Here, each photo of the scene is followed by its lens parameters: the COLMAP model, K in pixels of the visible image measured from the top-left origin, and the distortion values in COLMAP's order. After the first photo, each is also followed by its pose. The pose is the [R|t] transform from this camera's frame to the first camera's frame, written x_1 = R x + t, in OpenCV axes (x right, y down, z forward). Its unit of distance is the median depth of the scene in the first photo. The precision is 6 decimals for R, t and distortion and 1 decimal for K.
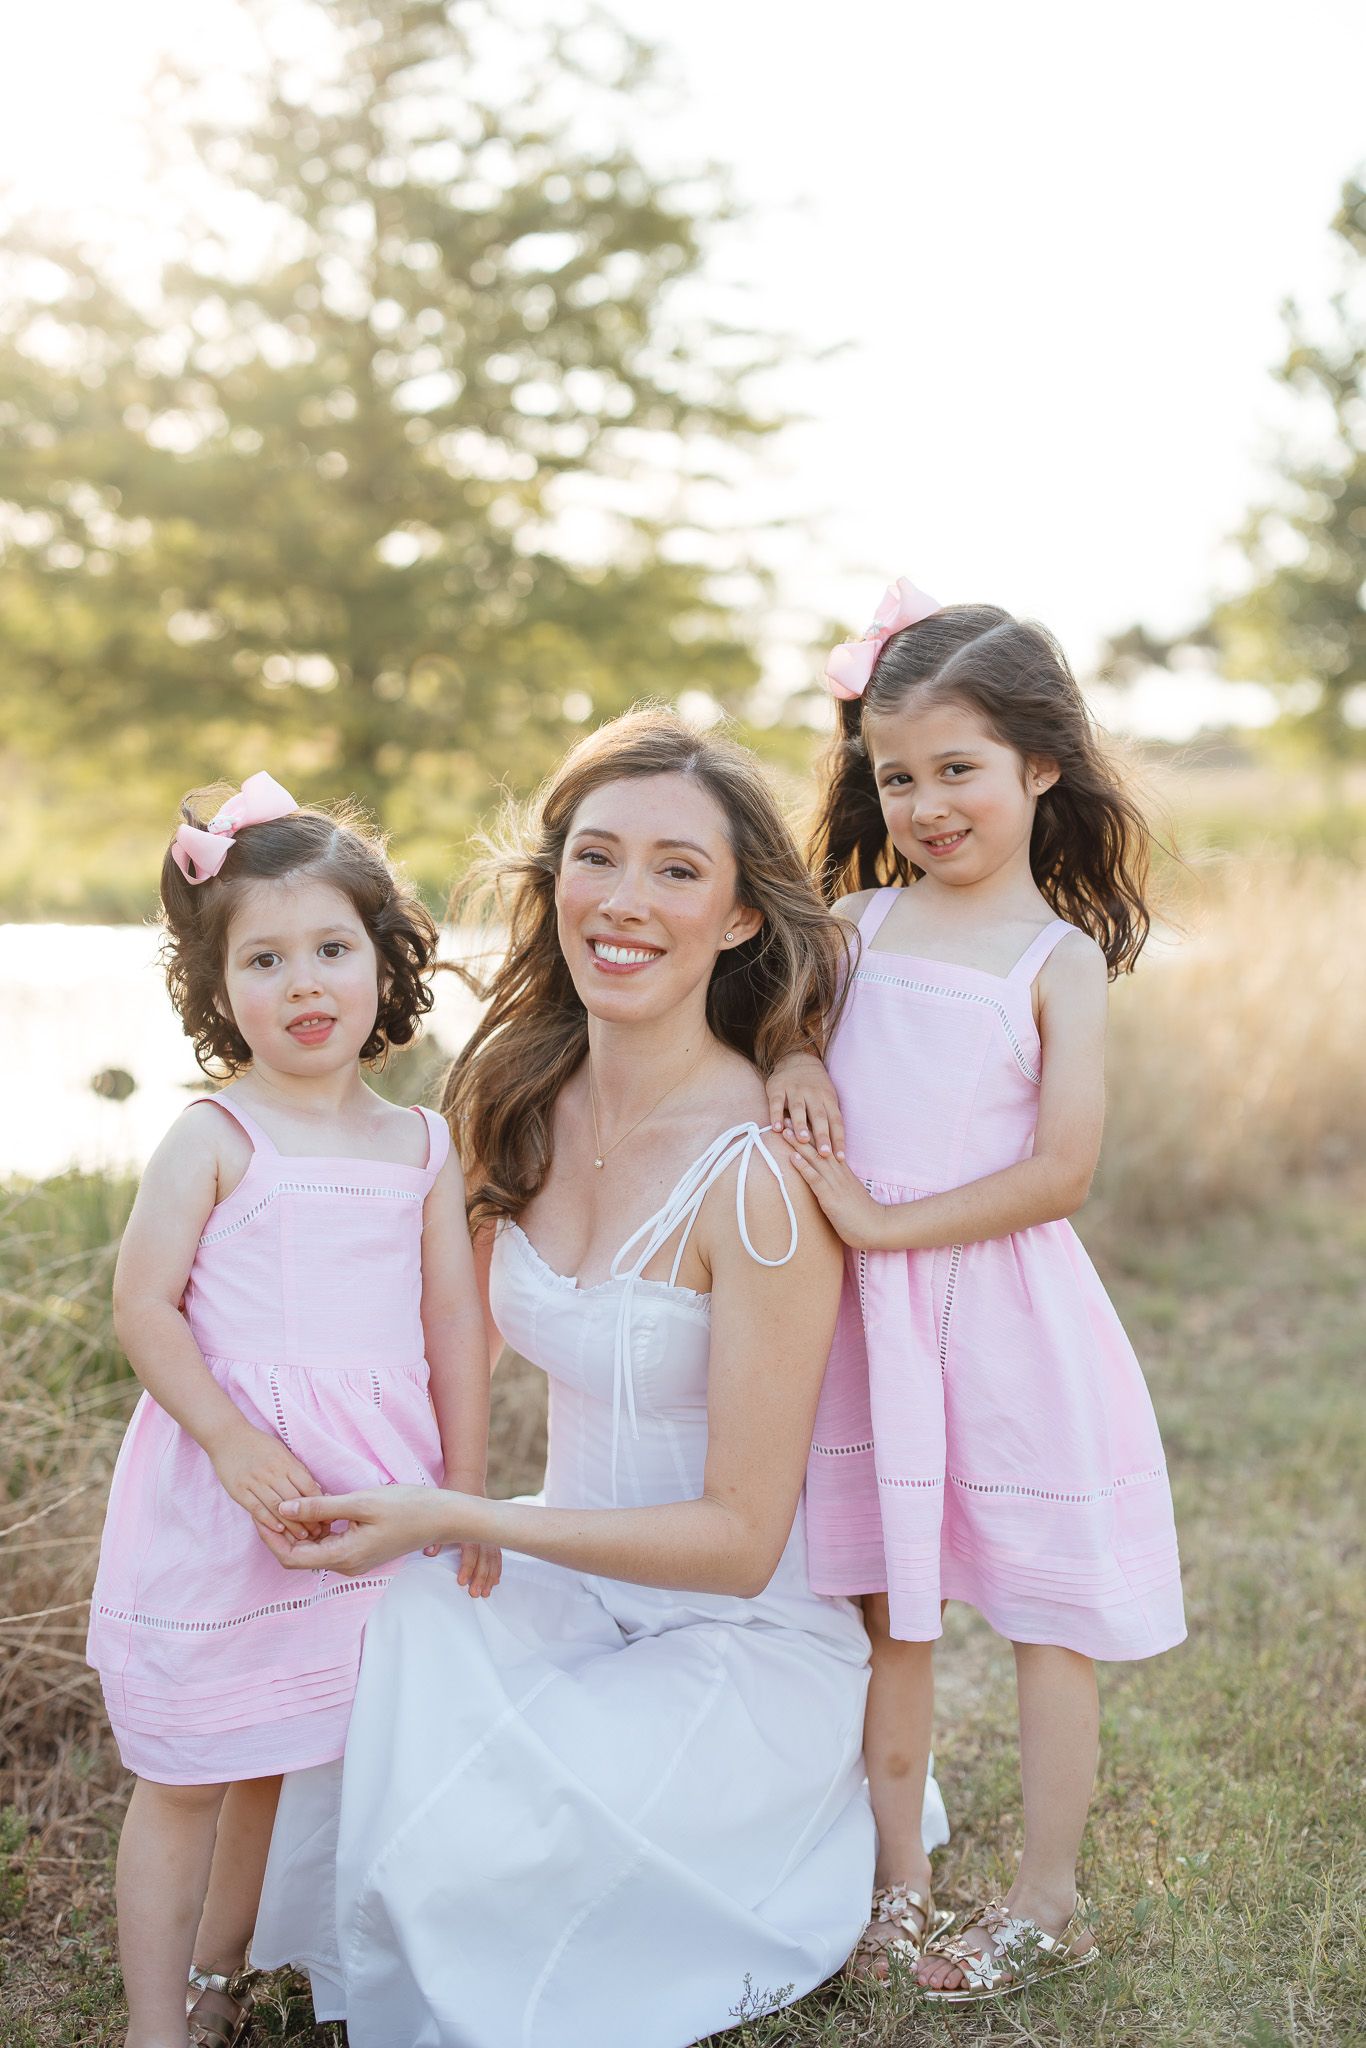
lens RADIAL K [[4805.1, 0, 675.7], [0, 4805.1, 1032.7], [0, 0, 1]] dist [0.047250, 0.000000]
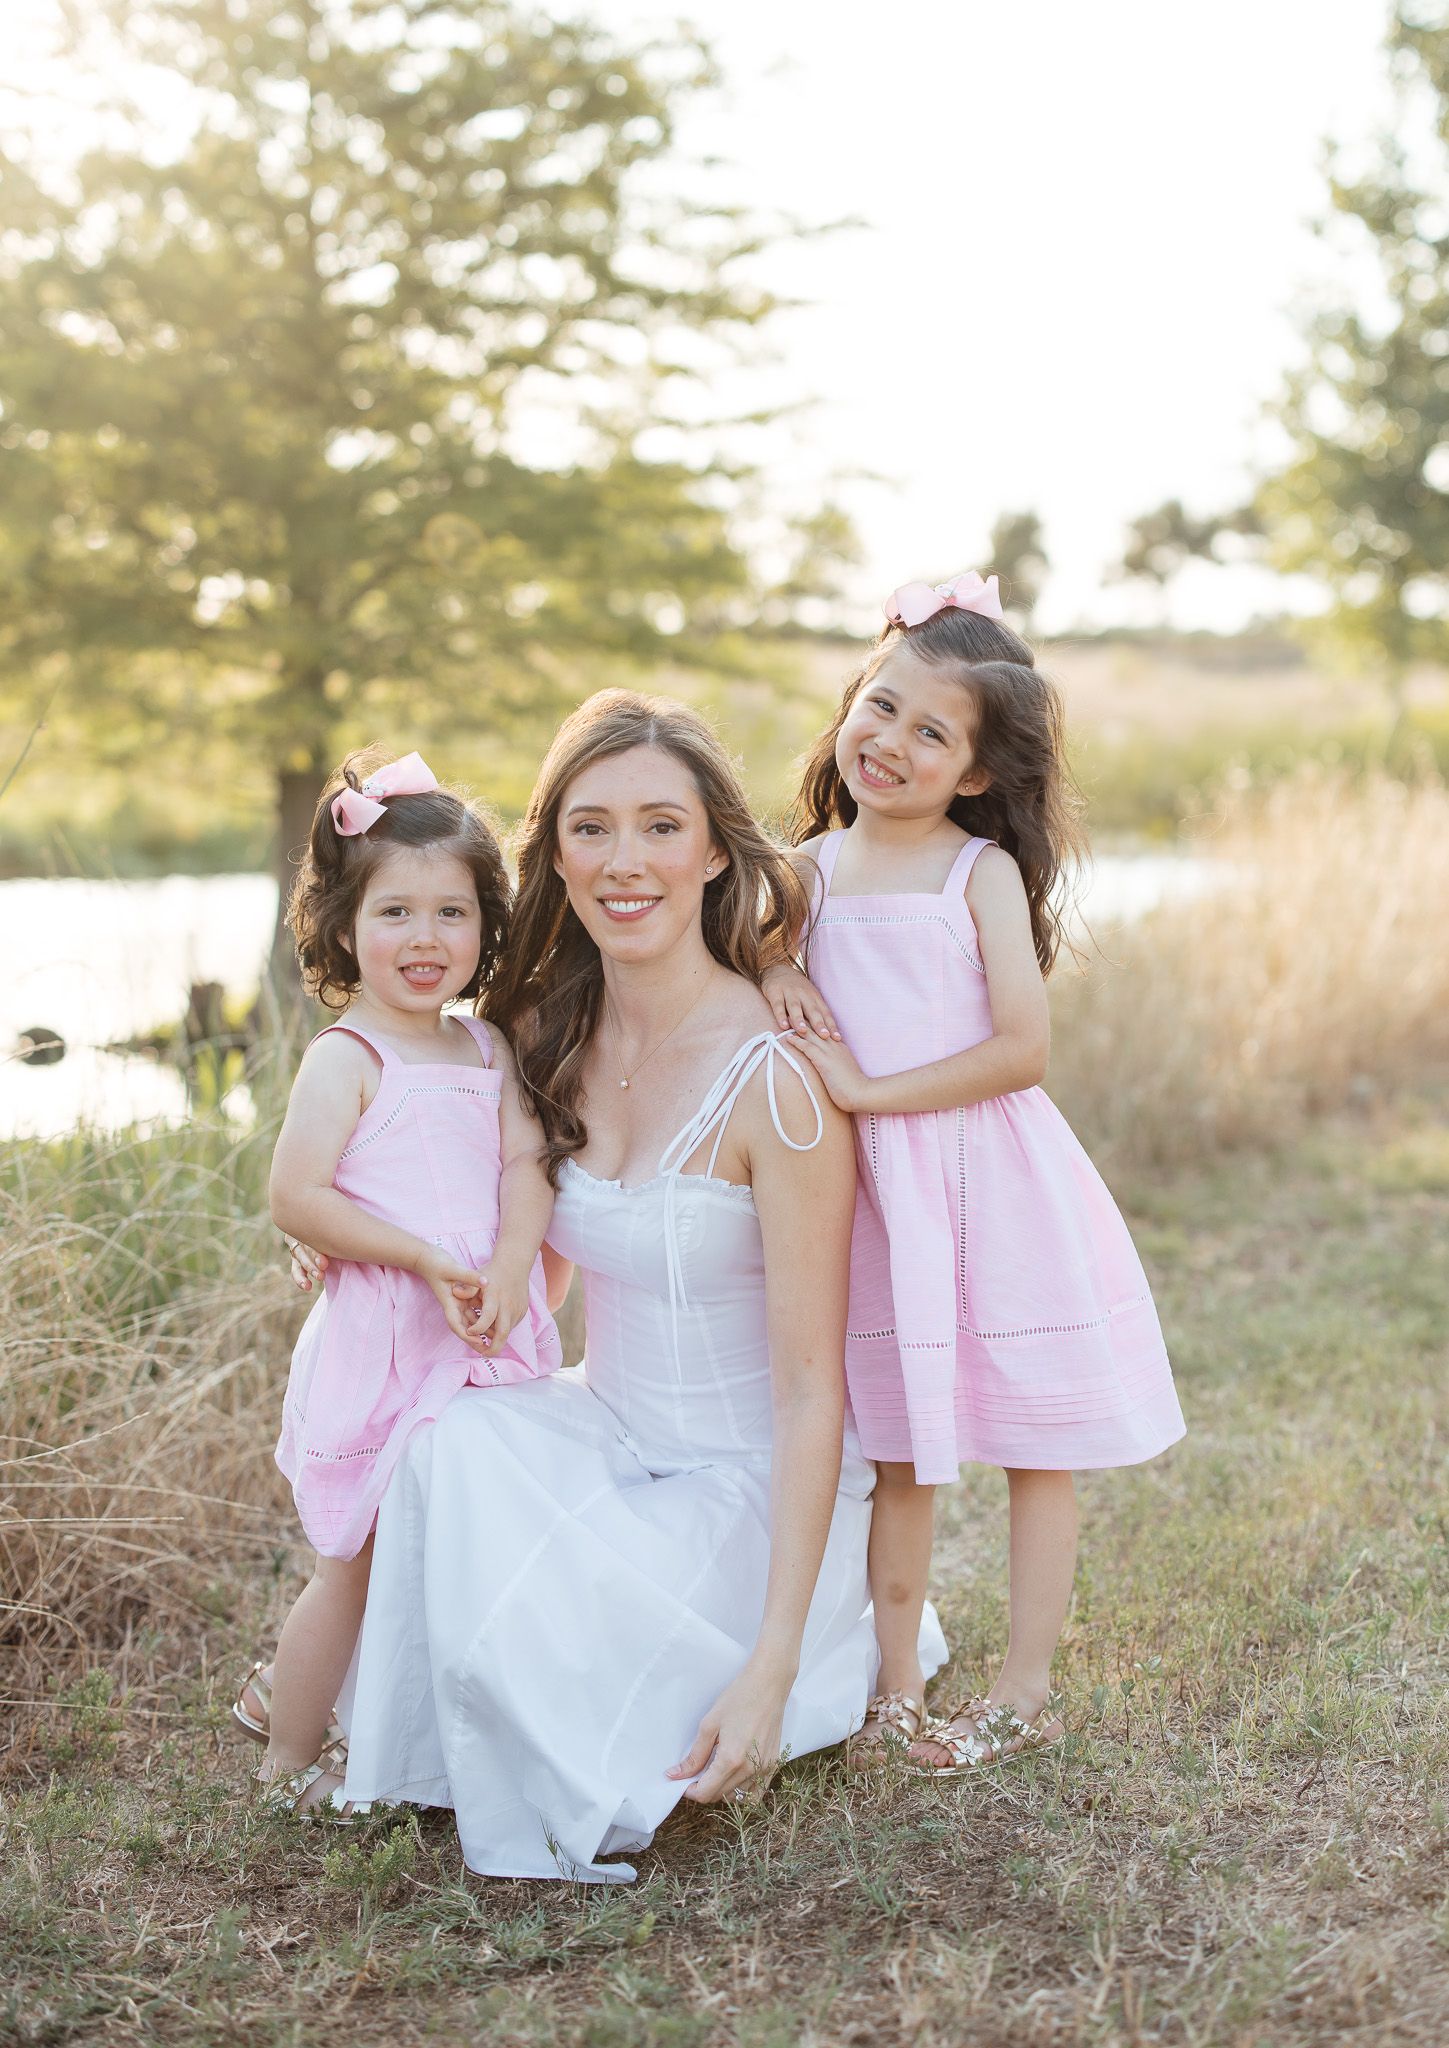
lens RADIAL K [[3000.0, 0, 754.6], [0, 3000.0, 1069.2], [0, 0, 1]] dist [0.062157, 0.000000]
pose [[0.999790, -0.018645, 0.008519, 0.013517], [0.018222, 0.998716, 0.047276, -0.009630], [-0.009390, -0.047111, 0.998846, 0.421326]]
